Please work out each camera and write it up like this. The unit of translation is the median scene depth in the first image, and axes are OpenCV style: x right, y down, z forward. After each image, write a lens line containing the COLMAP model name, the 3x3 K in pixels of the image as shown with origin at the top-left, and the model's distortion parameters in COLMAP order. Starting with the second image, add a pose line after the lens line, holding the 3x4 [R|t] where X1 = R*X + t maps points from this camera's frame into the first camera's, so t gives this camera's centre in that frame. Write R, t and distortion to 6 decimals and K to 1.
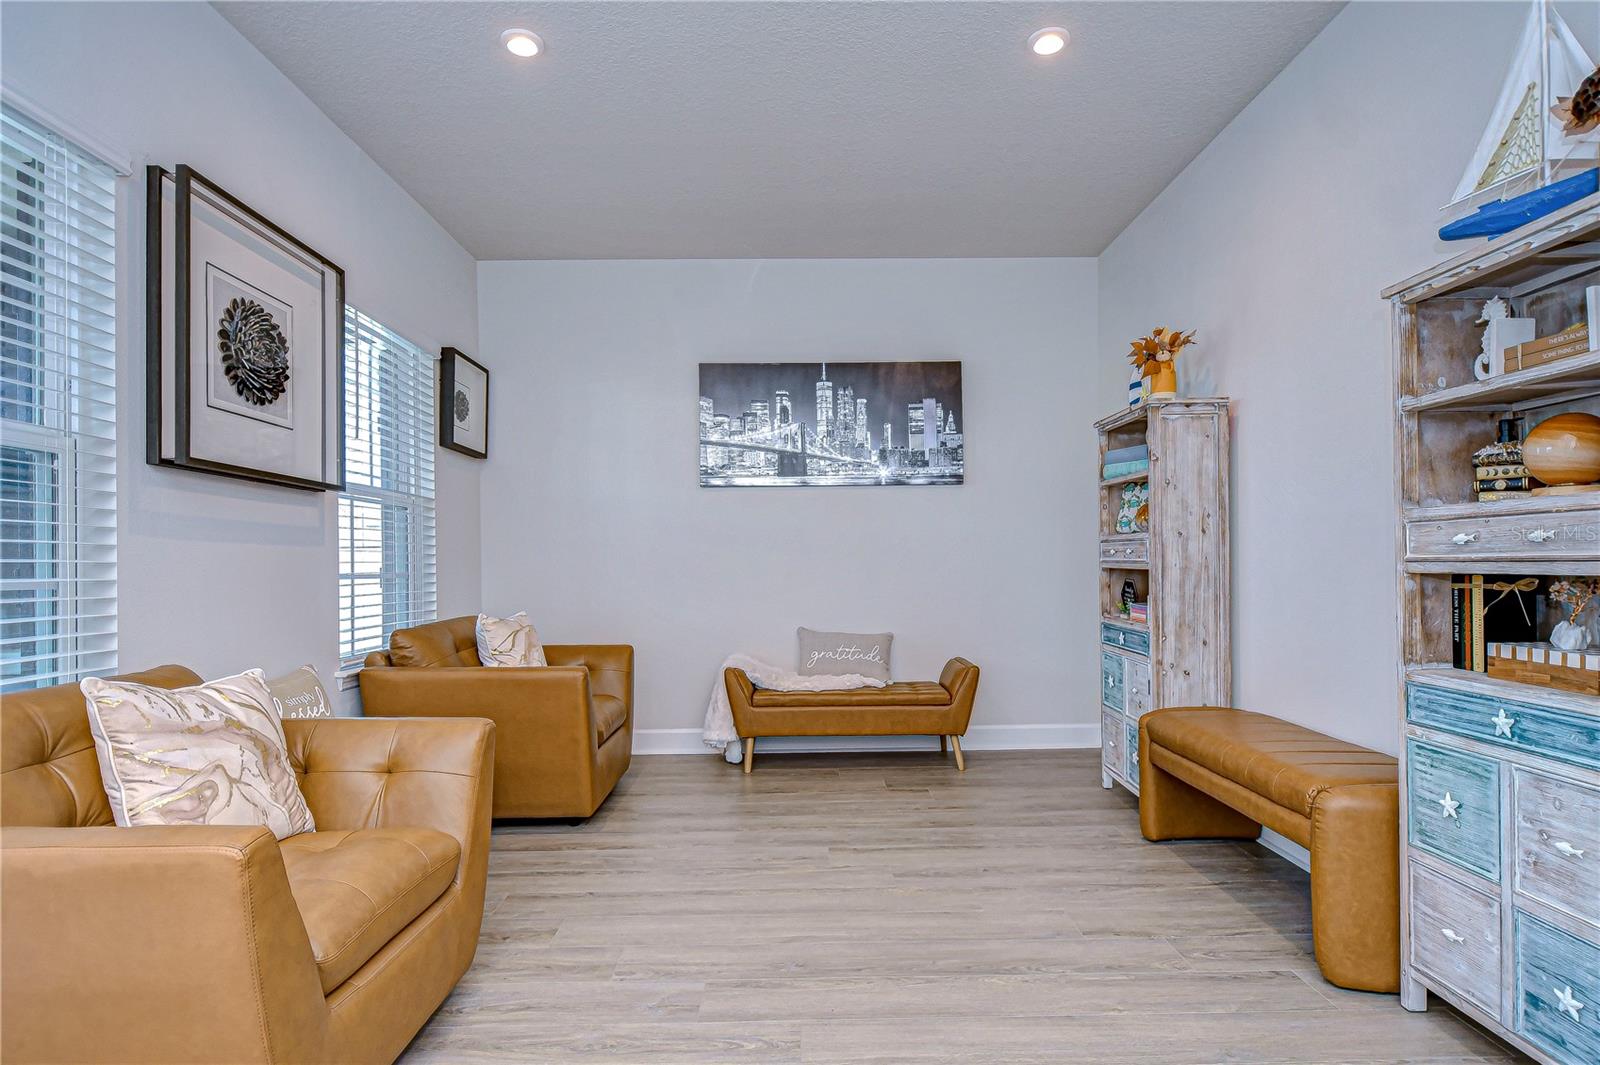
lens RADIAL K [[831.6, 0, 796.7], [0, 831.6, 557.2], [0, 0, 1]] dist [0.002883, -0.007393]
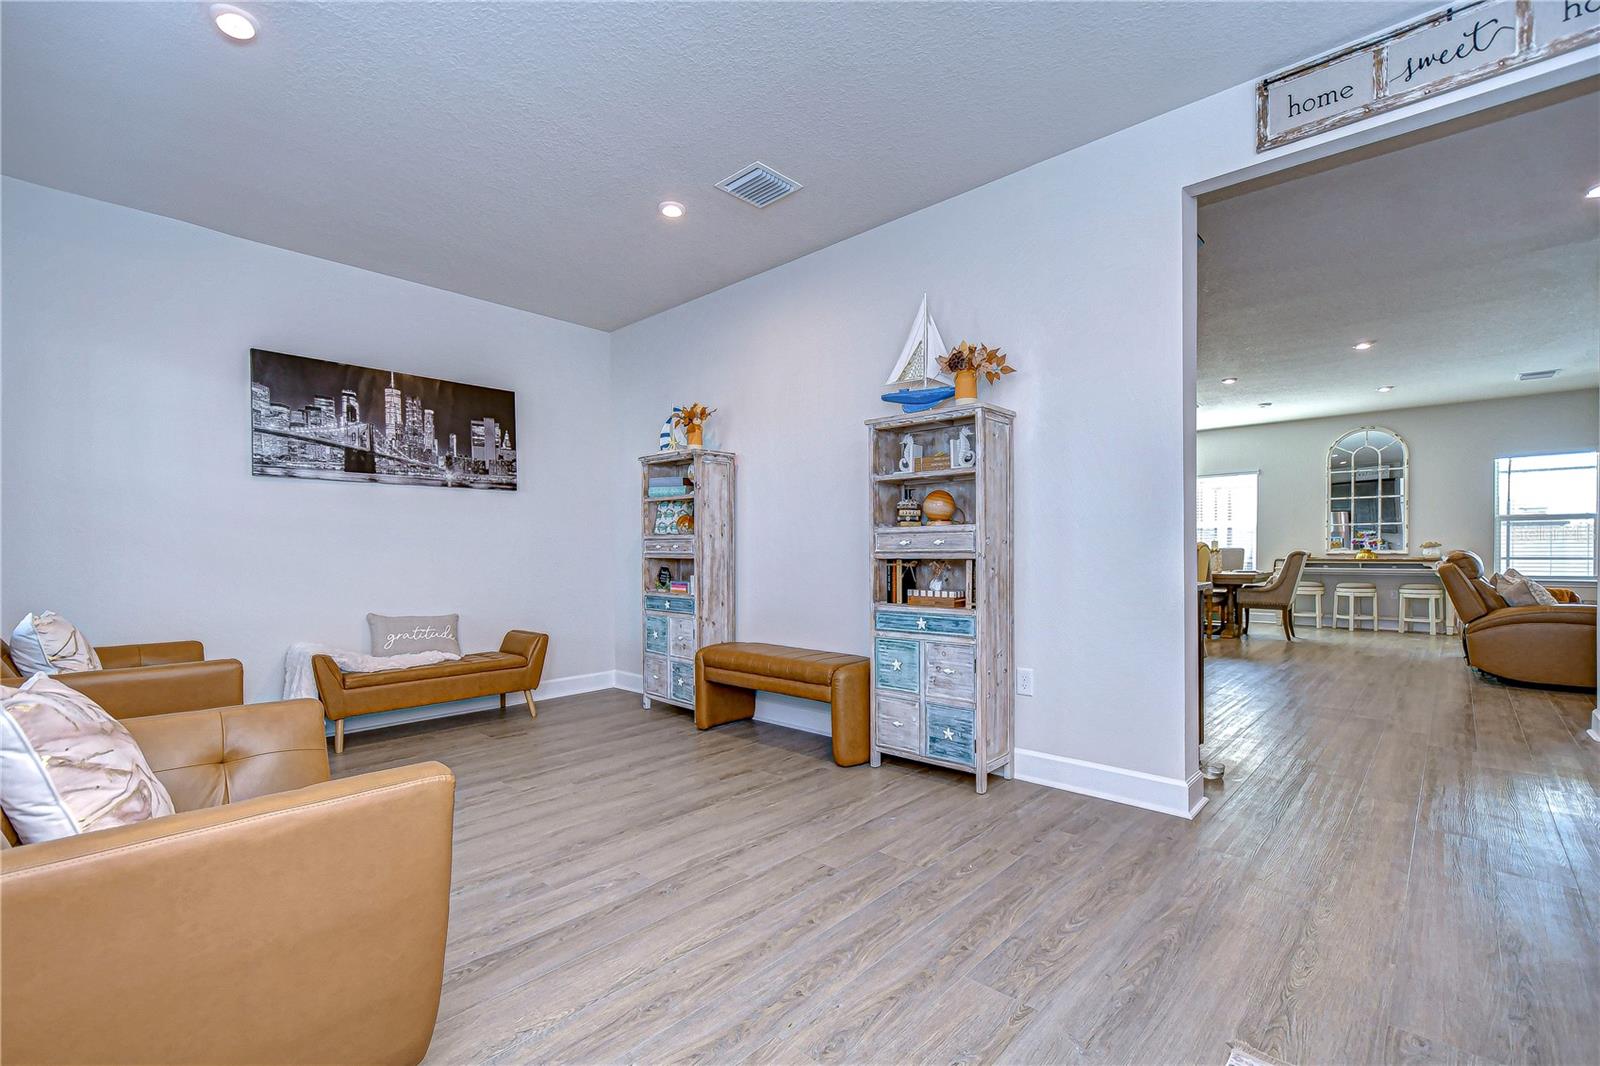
lens RADIAL K [[697.7, 0, 802.1], [0, 697.7, 559.5], [0, 0, 1]] dist [0.003217, -0.005158]
pose [[0.685171, -0.002030, 0.728380, -0.389948], [-0.006214, 0.999943, 0.008632, 0.003980], [-0.728356, -0.010440, 0.685119, -0.040493]]
